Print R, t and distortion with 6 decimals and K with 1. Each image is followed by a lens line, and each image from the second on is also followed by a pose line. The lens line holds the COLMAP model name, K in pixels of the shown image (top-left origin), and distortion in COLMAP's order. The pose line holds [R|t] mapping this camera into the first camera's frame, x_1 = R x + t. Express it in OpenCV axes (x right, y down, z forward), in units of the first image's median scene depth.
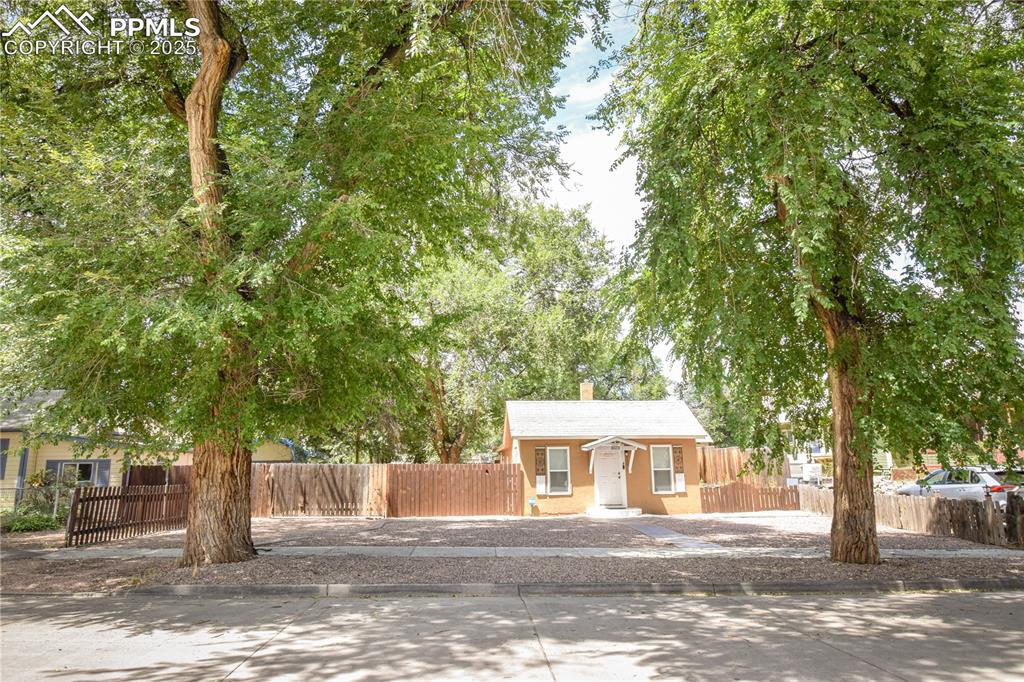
lens RADIAL K [[617.8, 0, 512.0], [0, 617.8, 341.0], [0, 0, 1]] dist [0.010973, -0.024684]
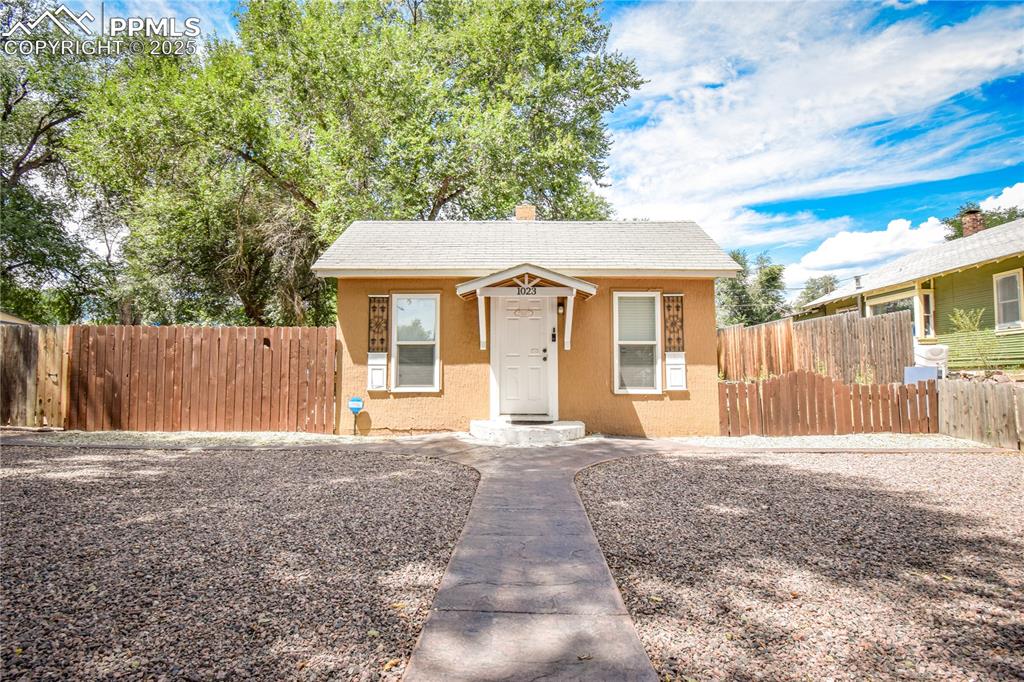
lens RADIAL K [[511.4, 0, 507.1], [0, 511.4, 342.2], [0, 0, 1]] dist [0.022686, -0.028344]
pose [[0.995390, 0.007543, -0.095612, 0.392505], [0.006561, 0.989211, 0.146351, 0.323438], [0.095684, -0.146304, 0.984601, 1.313297]]
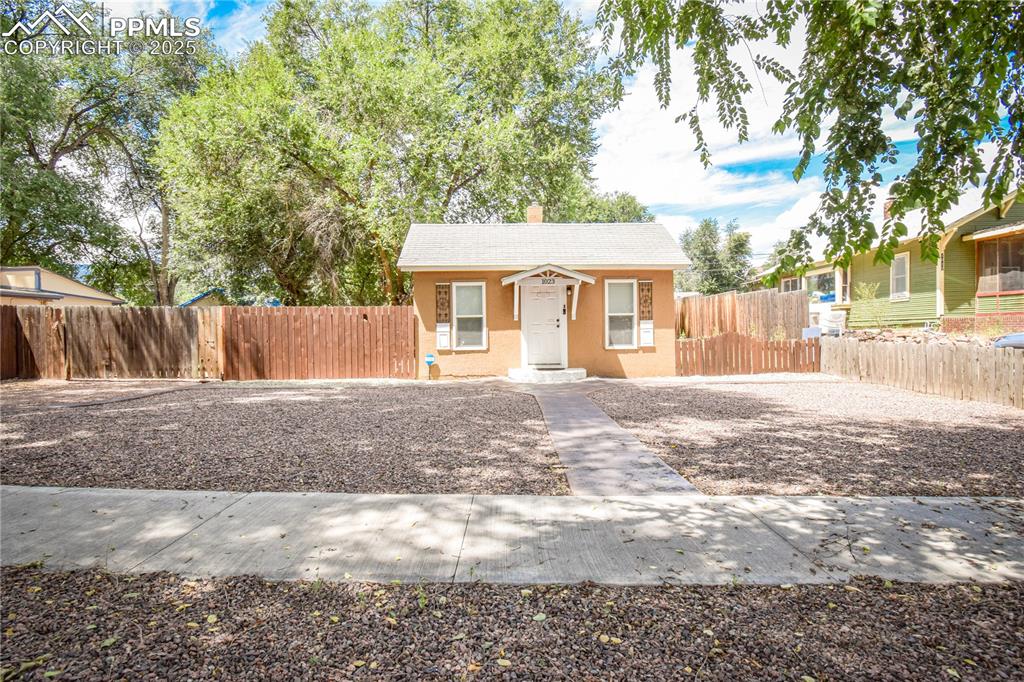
lens RADIAL K [[511.4, 0, 507.1], [0, 511.4, 342.2], [0, 0, 1]] dist [0.022686, -0.028344]
pose [[0.998463, 0.000964, -0.055408, 0.319181], [0.011347, 0.975110, 0.221430, 0.237756], [0.054243, -0.221718, 0.973601, 0.930241]]
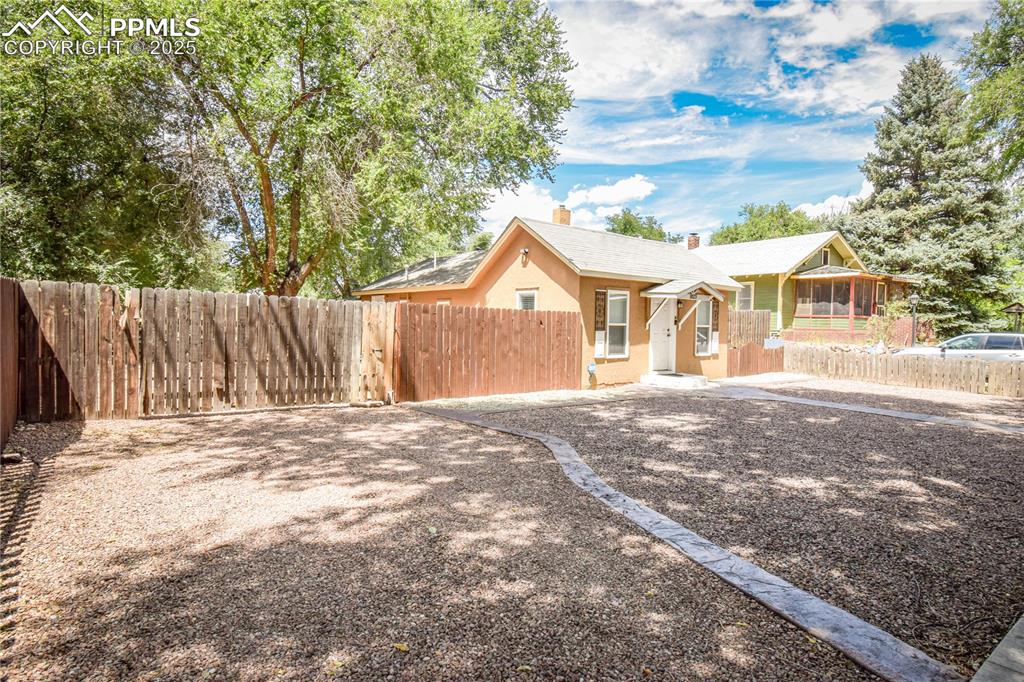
lens RADIAL K [[563.0, 0, 512.0], [0, 563.0, 341.0], [0, 0, 1]] dist [0.022562, 0.000011]
pose [[0.824677, 0.010798, 0.565501, -0.813529], [-0.144118, 0.970828, 0.191631, 0.263349], [-0.546935, -0.239532, 0.802176, 1.176805]]
